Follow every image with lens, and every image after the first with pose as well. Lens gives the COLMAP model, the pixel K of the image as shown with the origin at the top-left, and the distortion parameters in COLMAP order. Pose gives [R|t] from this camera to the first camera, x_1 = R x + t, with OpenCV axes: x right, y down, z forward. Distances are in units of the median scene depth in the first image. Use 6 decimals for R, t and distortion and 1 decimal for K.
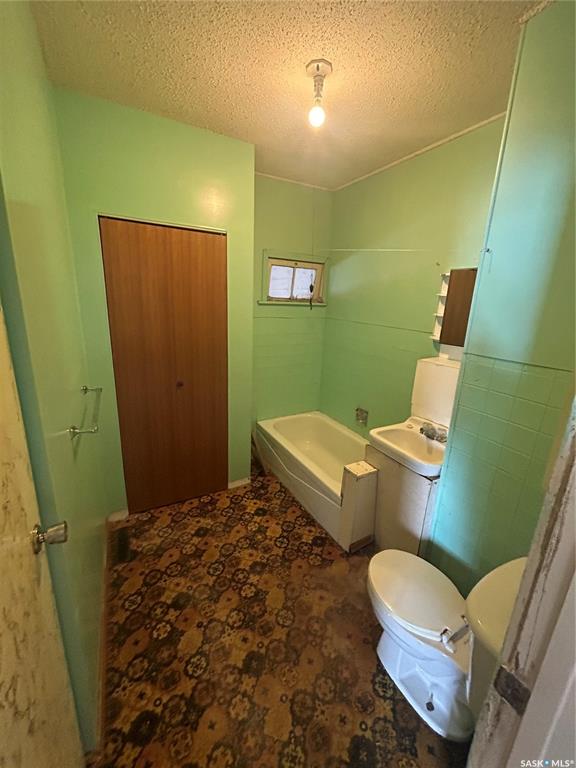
lens RADIAL K [[310.1, 0, 287.9], [0, 310.1, 381.7], [0, 0, 1]] dist [0.001355, -0.001192]
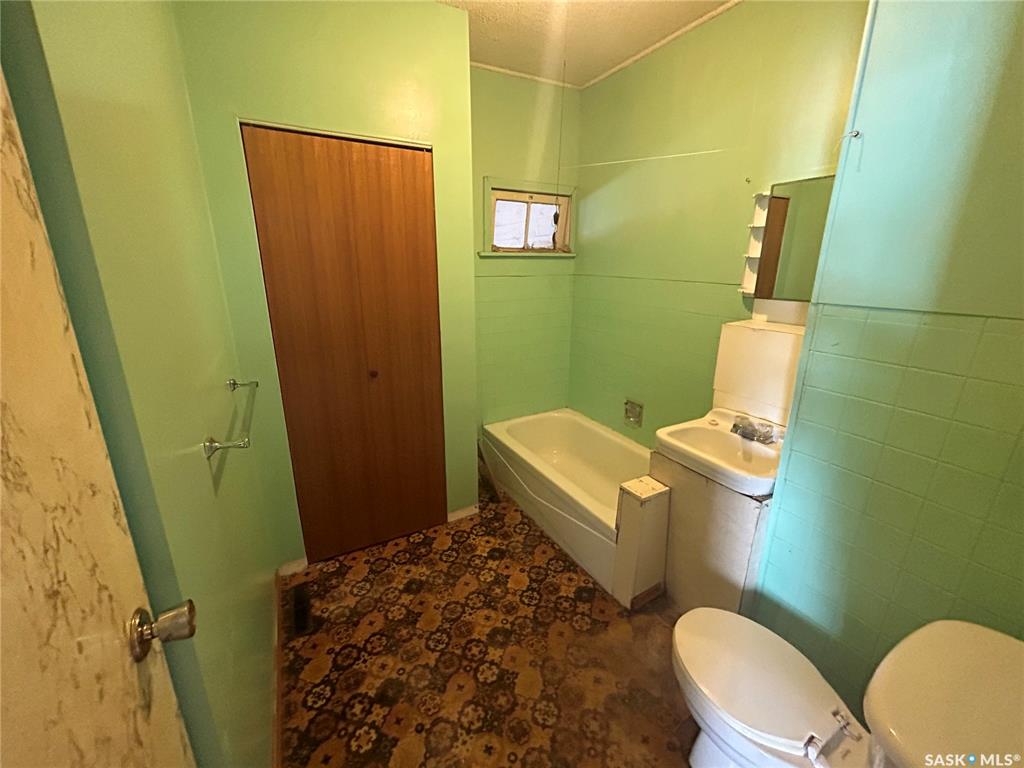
lens RADIAL K [[413.4, 0, 511.5], [0, 413.4, 381.2], [0, 0, 1]] dist [0.001355, -0.001192]
pose [[0.999268, -0.037584, -0.007100, -0.043112], [0.037706, 0.999129, 0.017898, 0.022165], [0.006421, -0.018153, 0.999815, 0.102016]]
